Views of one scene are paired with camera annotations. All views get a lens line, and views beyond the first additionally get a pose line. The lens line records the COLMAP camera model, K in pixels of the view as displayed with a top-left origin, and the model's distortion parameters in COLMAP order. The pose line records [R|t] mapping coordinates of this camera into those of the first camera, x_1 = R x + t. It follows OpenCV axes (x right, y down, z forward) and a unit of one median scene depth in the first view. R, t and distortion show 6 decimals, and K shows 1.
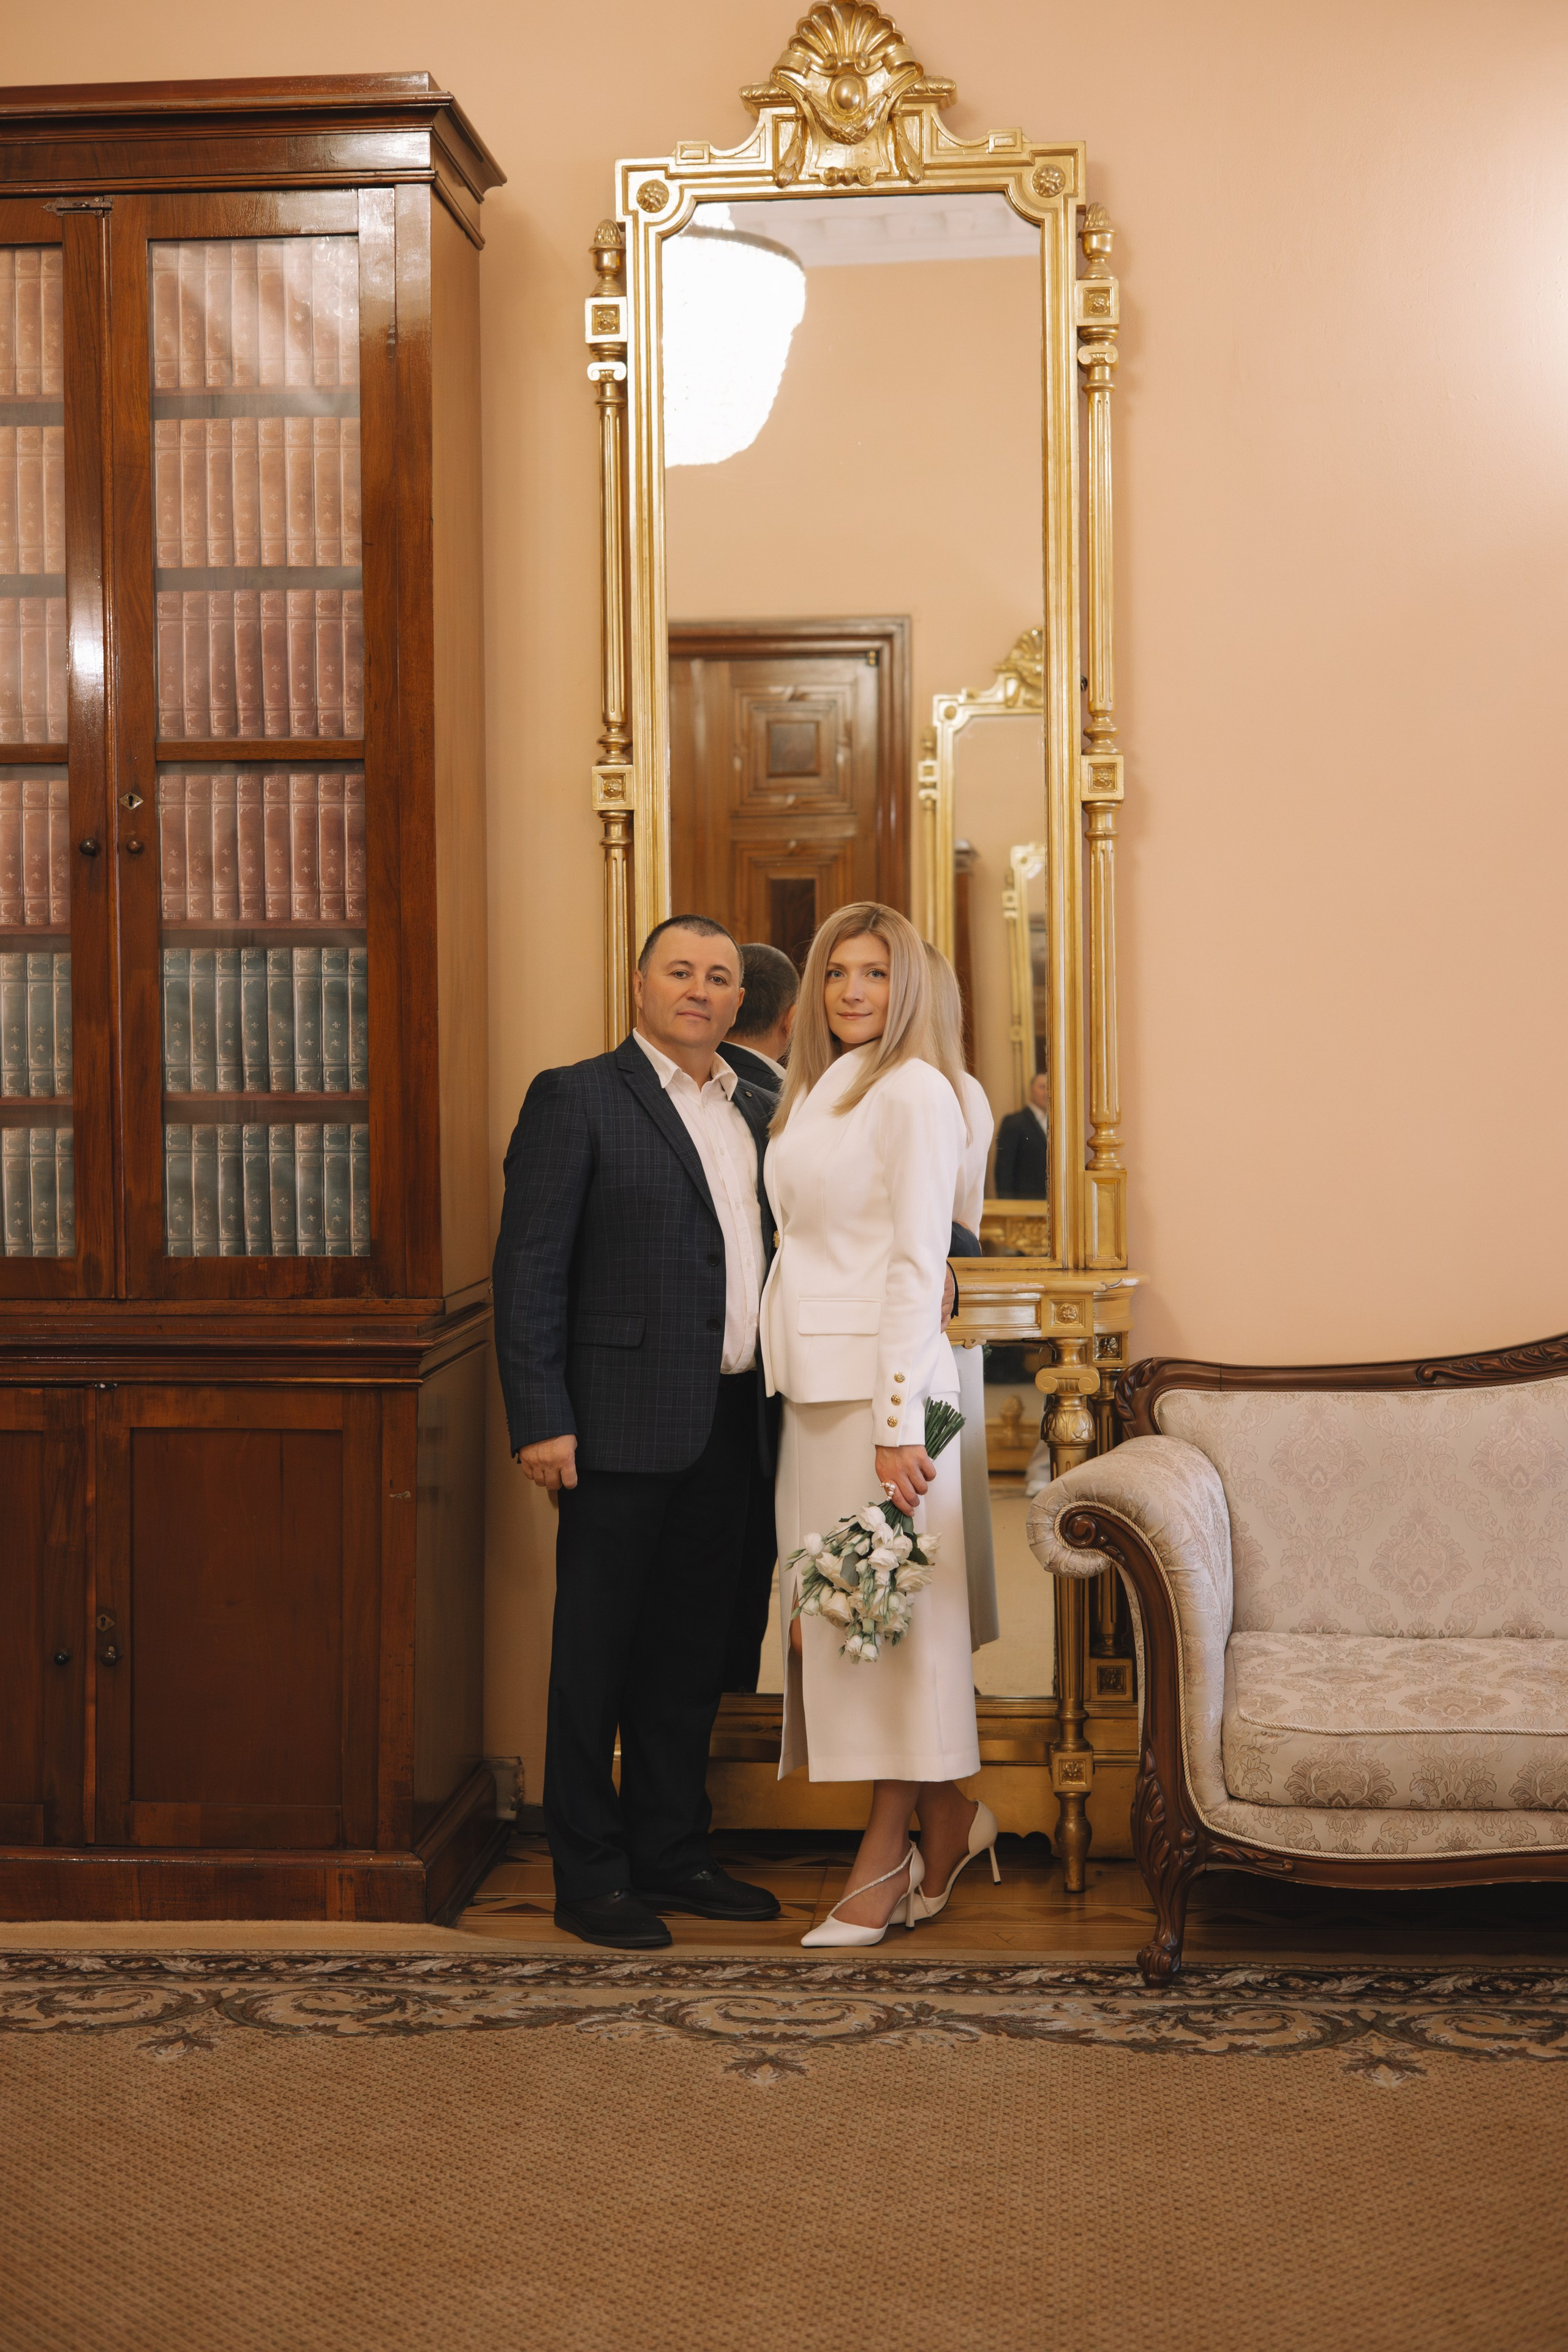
lens RADIAL K [[3337.6, 0, 841.4], [0, 3337.6, 1166.5], [0, 0, 1]] dist [0.049185, -0.218451]
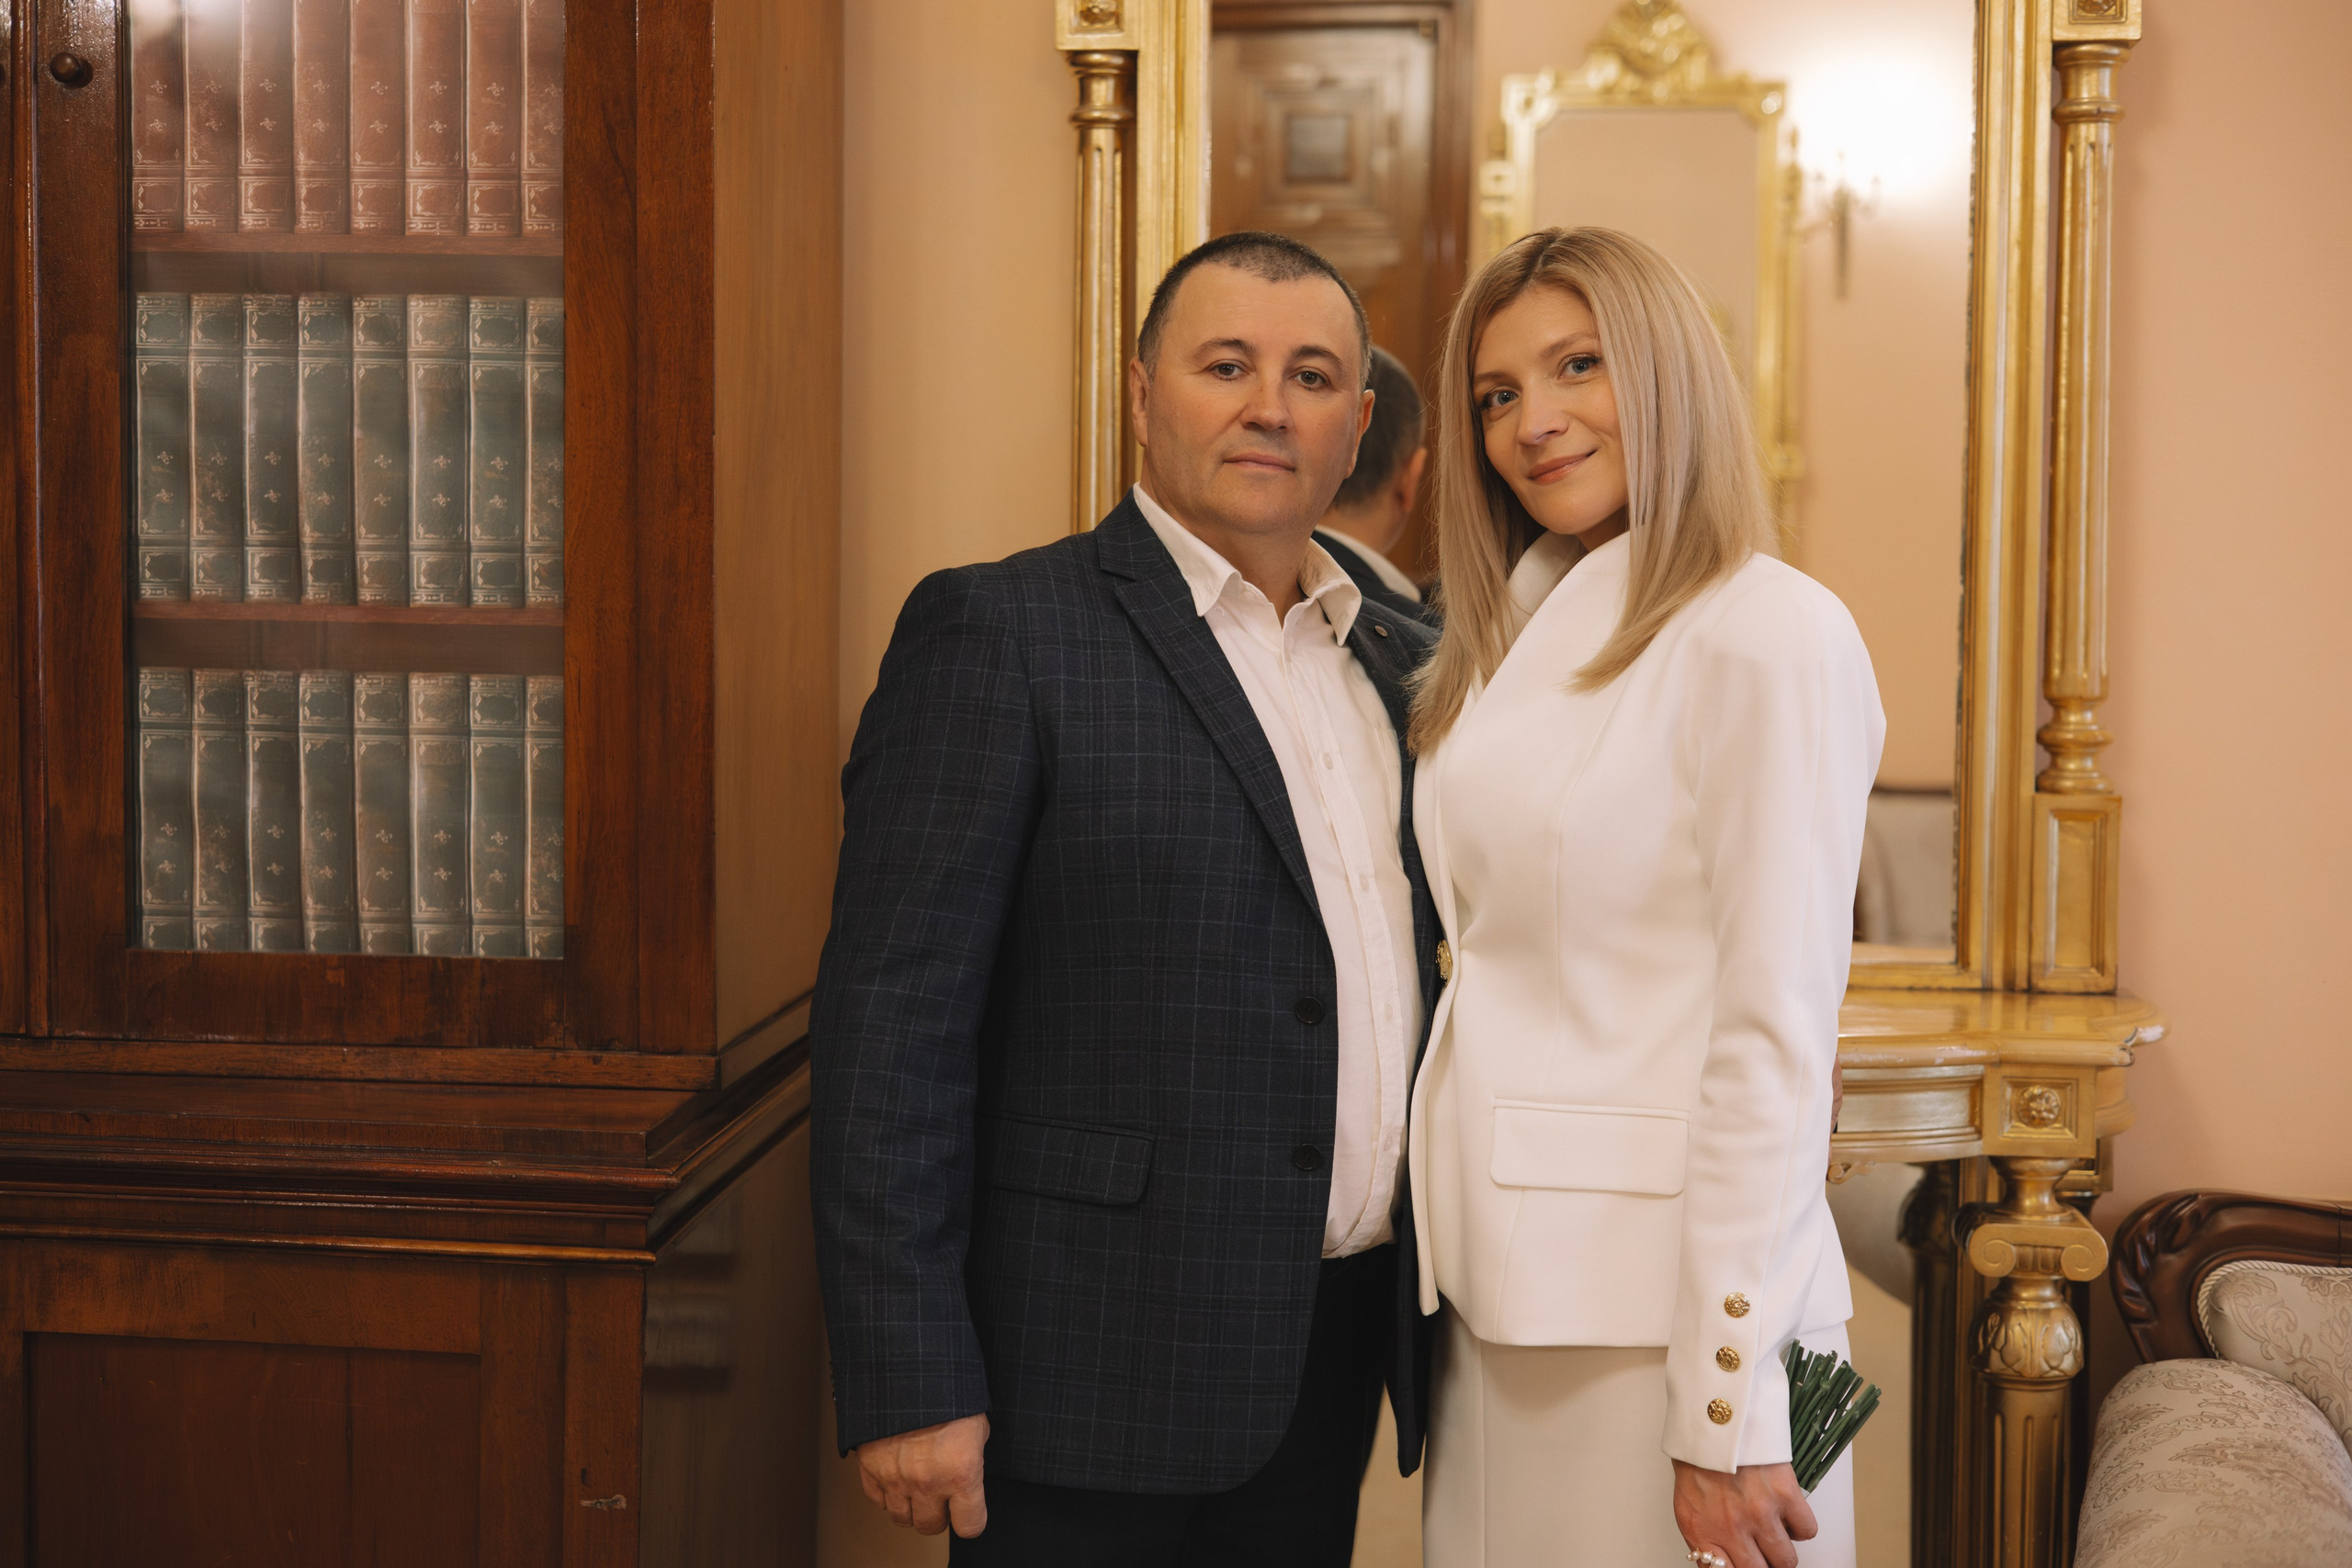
lens RADIAL K [[3337.2, 0, 1177.5], [0, 3337.2, 792.8], [0, 0, 1]] dist [0.049185, -0.218451]
pose [[0.999094, 0.023008, -0.035803, -0.038680], [-0.021548, 0.998942, 0.040629, -0.017409], [0.036700, -0.039821, 0.998533, 0.535059]]
